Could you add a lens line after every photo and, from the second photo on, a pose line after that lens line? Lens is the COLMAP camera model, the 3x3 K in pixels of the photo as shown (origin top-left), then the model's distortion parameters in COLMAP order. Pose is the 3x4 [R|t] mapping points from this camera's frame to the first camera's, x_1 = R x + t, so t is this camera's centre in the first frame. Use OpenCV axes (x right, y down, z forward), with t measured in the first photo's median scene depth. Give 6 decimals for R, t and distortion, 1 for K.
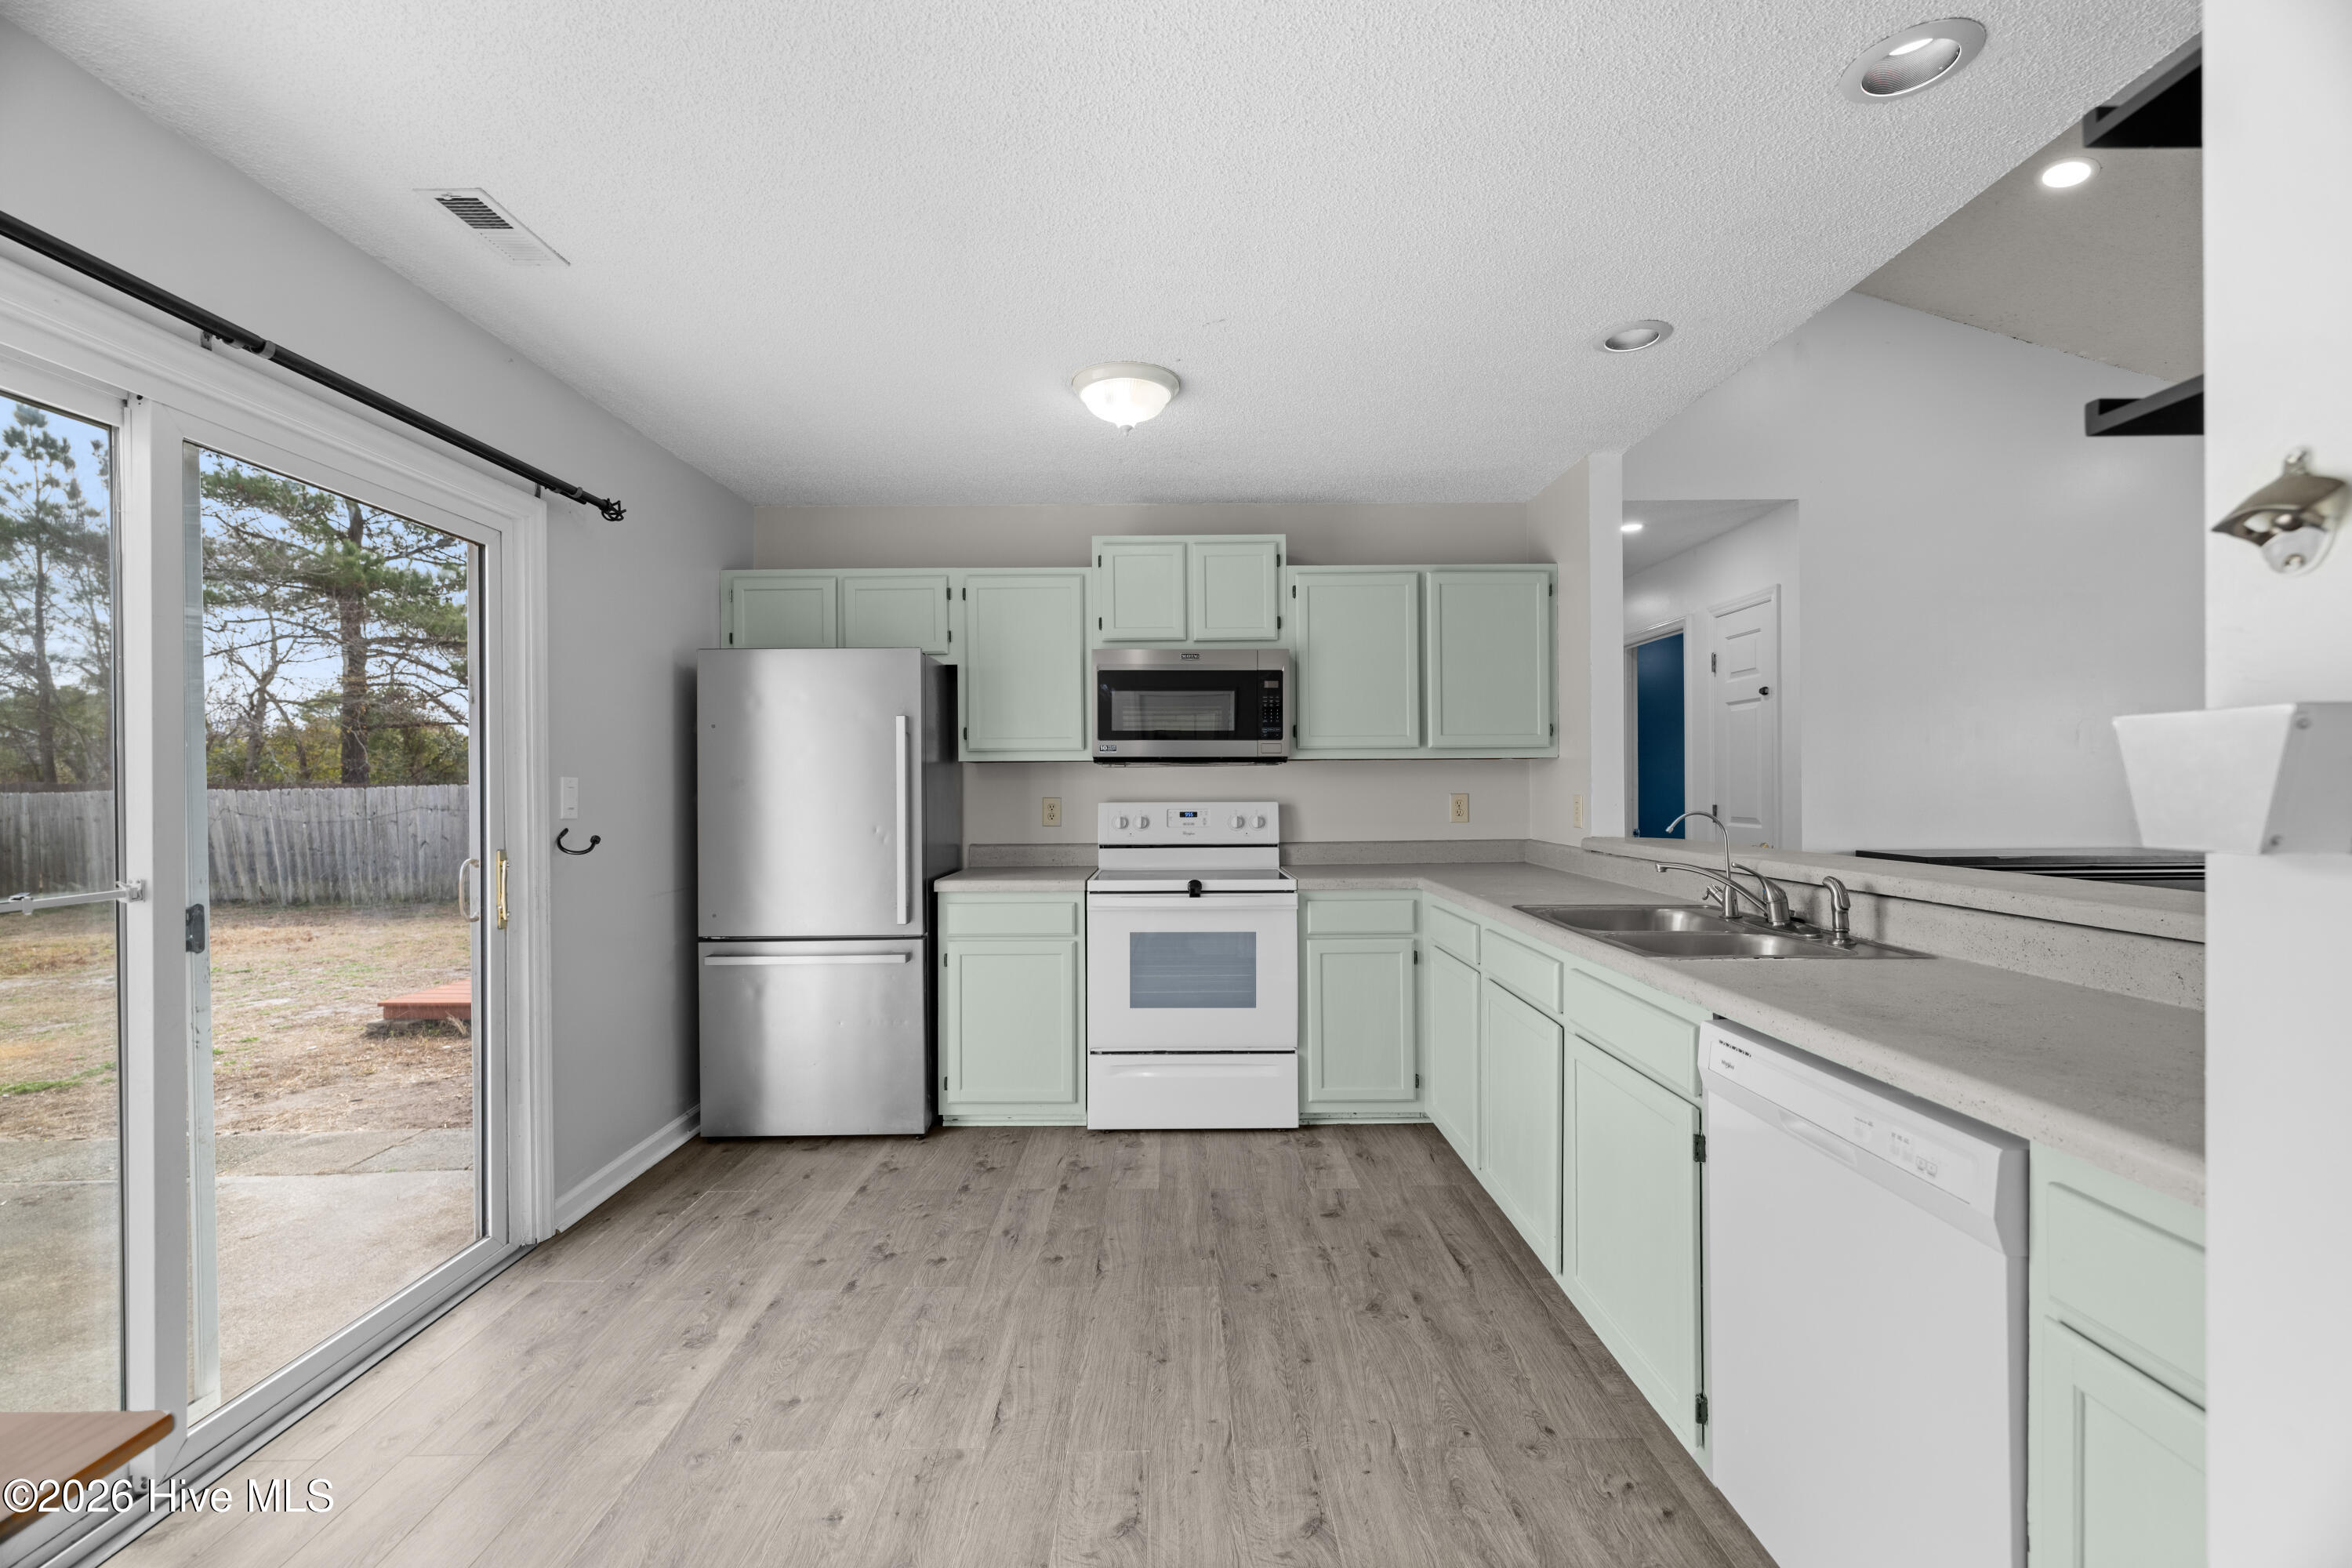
lens RADIAL K [[978.6, 0, 1173.9], [0, 978.6, 788.4], [0, 0, 1]] dist [-0.001322, -0.000241]
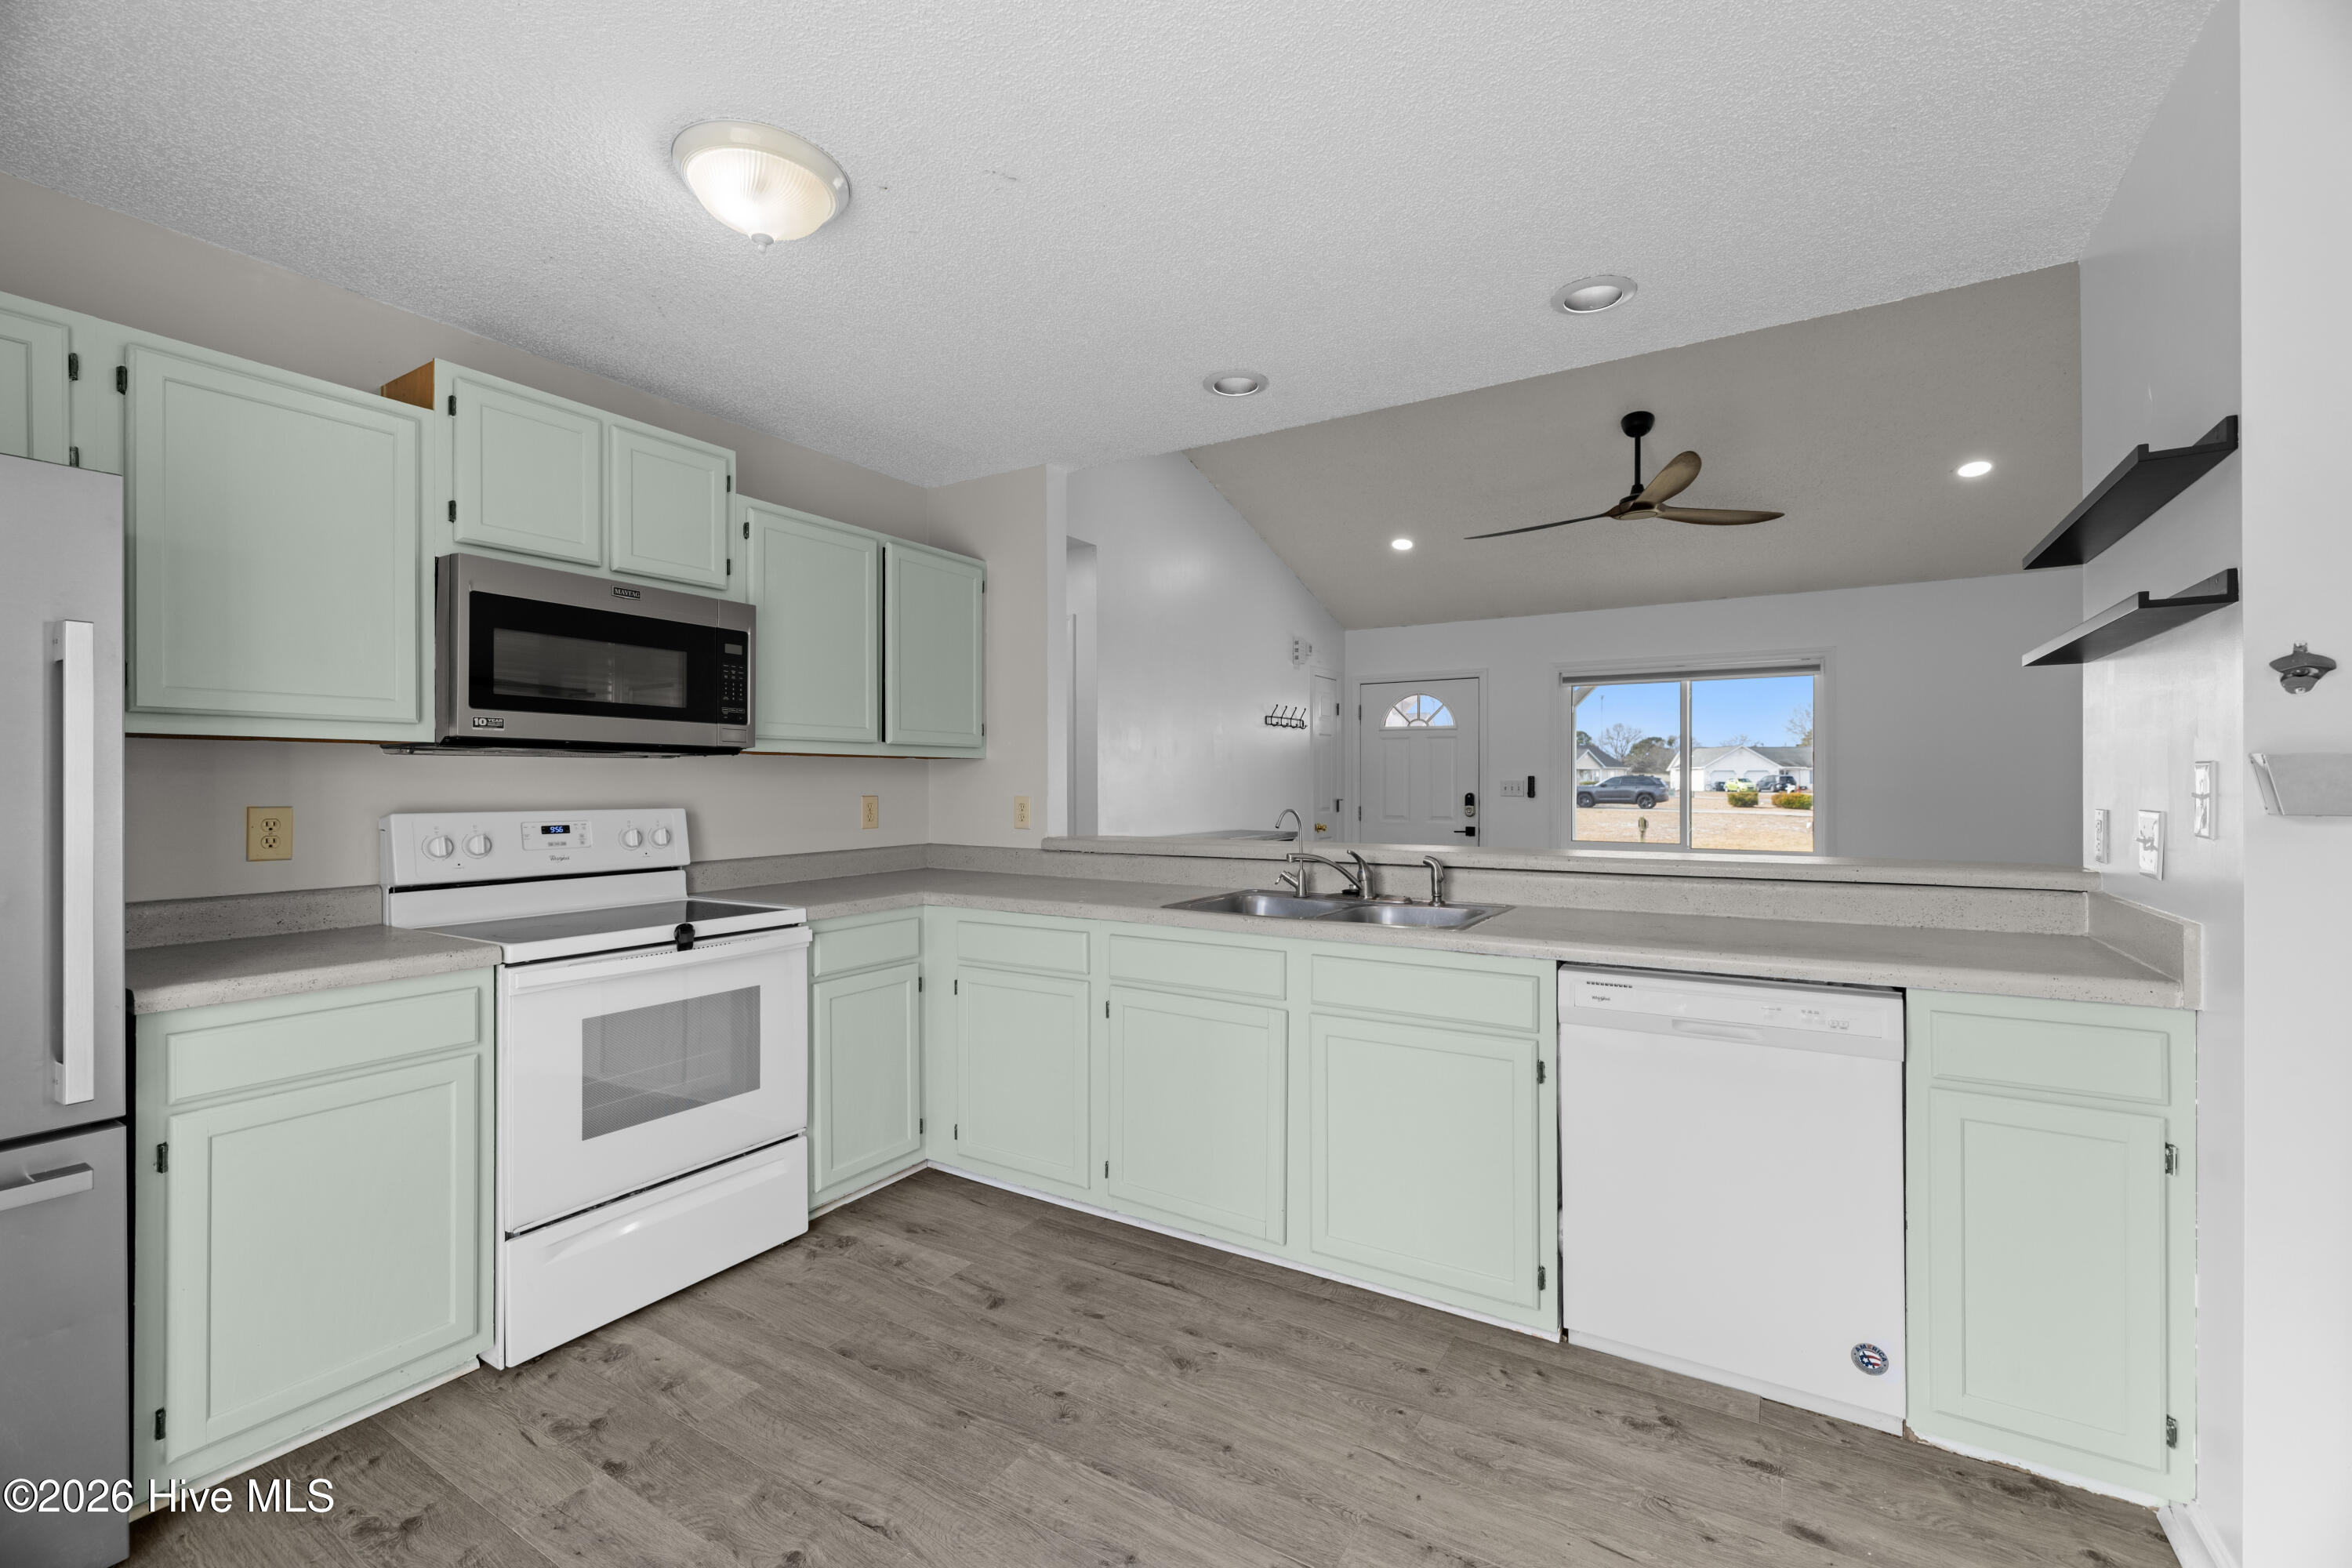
lens RADIAL K [[984.8, 0, 1176.0], [0, 984.8, 784.0], [0, 0, 1]] dist [-0.000043, 0.000212]
pose [[0.528799, 0.005694, 0.848728, -0.378630], [0.000742, 0.999974, -0.007171, 0.001221], [-0.848746, 0.004422, 0.528782, 0.343243]]
